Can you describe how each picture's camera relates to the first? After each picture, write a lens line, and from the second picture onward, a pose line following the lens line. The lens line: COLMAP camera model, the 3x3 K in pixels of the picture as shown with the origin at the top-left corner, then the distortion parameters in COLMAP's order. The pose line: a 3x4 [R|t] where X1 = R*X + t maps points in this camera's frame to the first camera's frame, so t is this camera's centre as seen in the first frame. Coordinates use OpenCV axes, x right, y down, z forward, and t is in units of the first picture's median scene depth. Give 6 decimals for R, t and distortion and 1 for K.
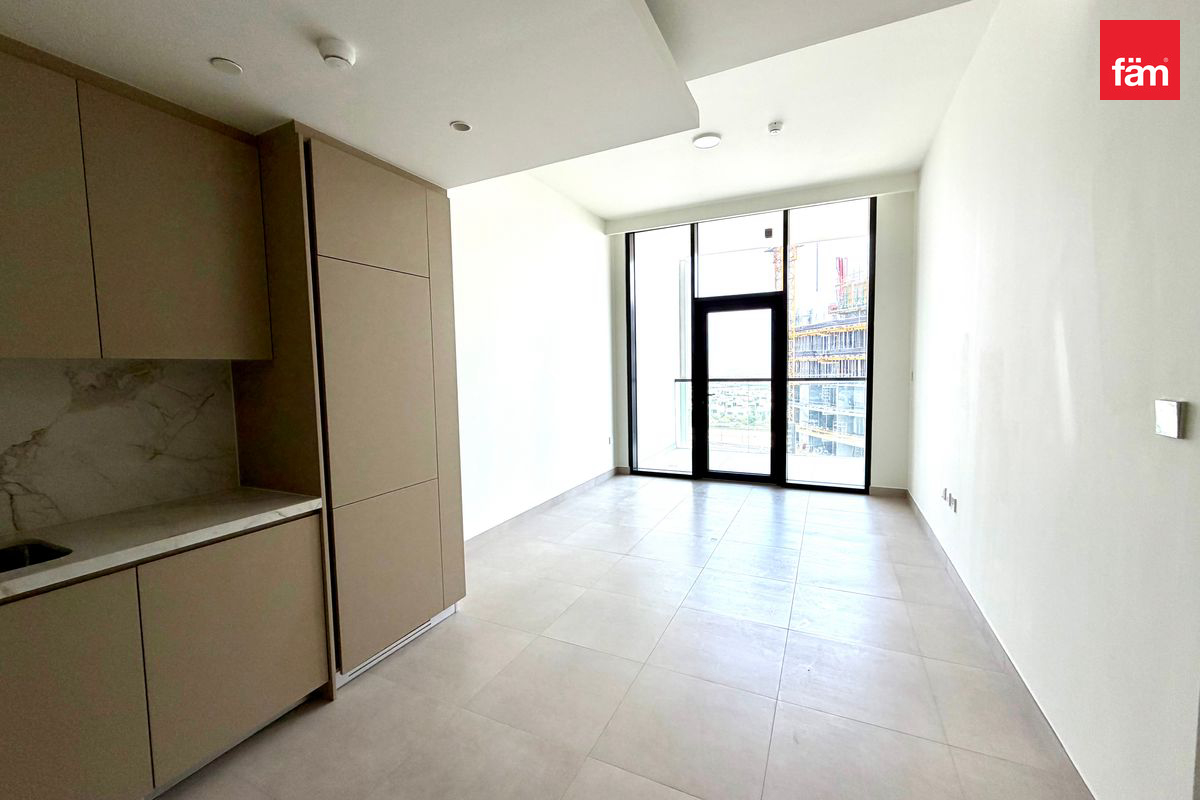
lens RADIAL K [[489.3, 0, 585.4], [0, 489.3, 398.1], [0, 0, 1]] dist [-0.000905, 0.001937]
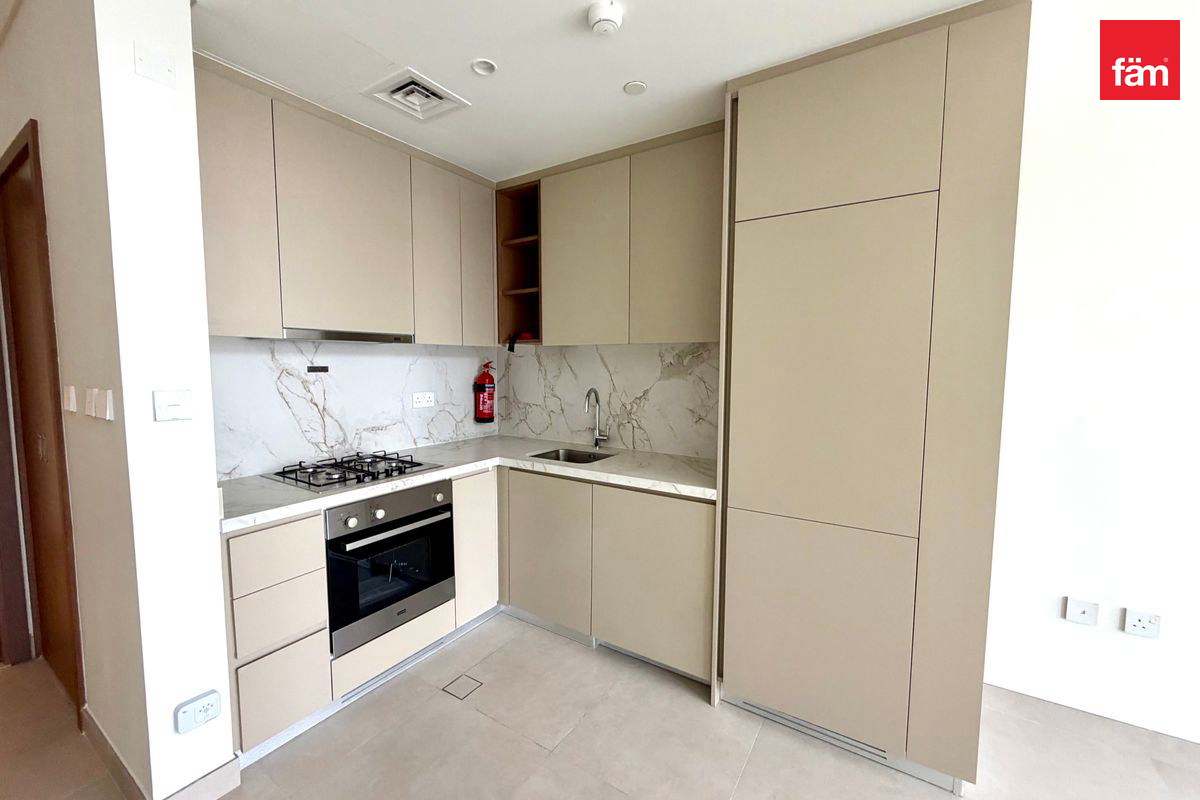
lens RADIAL K [[489.3, 0, 605.8], [0, 489.3, 395.5], [0, 0, 1]] dist [-0.000905, 0.001937]
pose [[-0.100098, 0.089340, -0.990959, 0.425693], [-0.063765, 0.993337, 0.095995, -0.055227], [0.992932, 0.072797, -0.093735, 0.935723]]
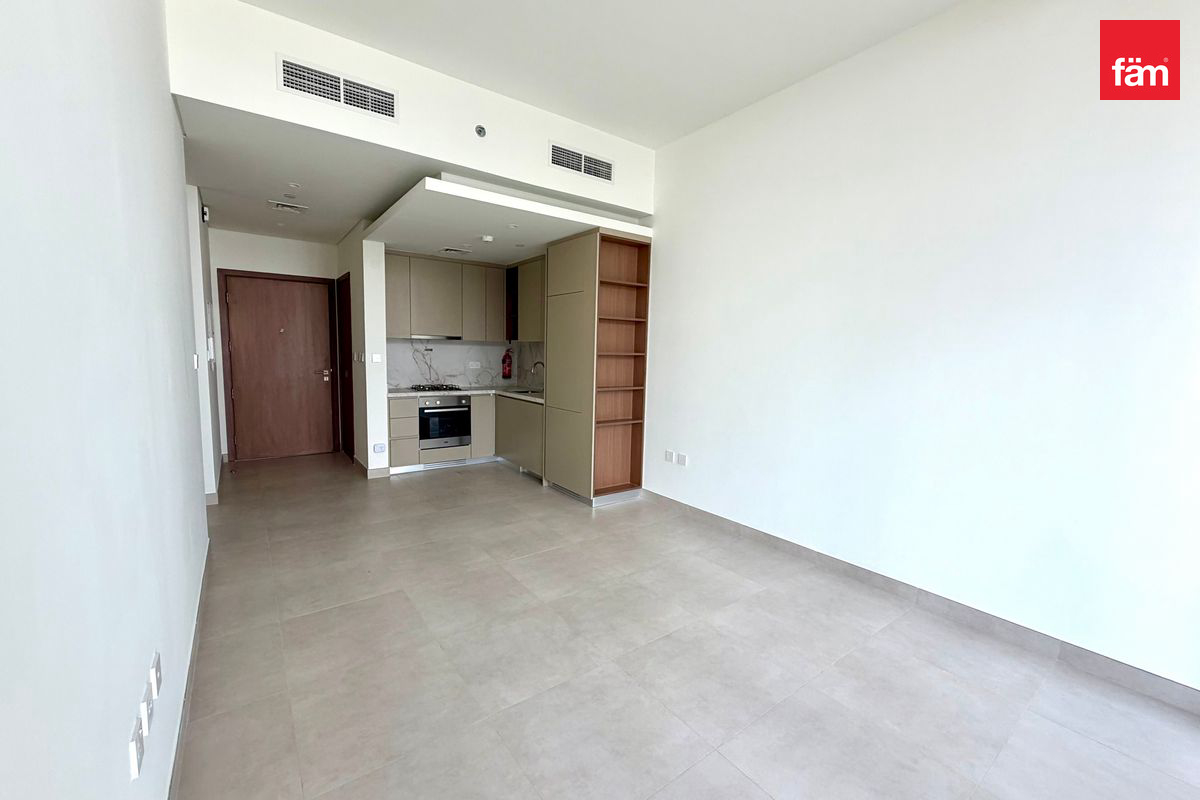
lens RADIAL K [[489.3, 0, 605.1], [0, 489.3, 394.8], [0, 0, 1]] dist [-0.000905, 0.001937]
pose [[-0.448028, 0.090972, -0.889379, 1.579764], [-0.071393, 0.987992, 0.137024, -0.182917], [0.891164, 0.124886, -0.436153, 2.507046]]
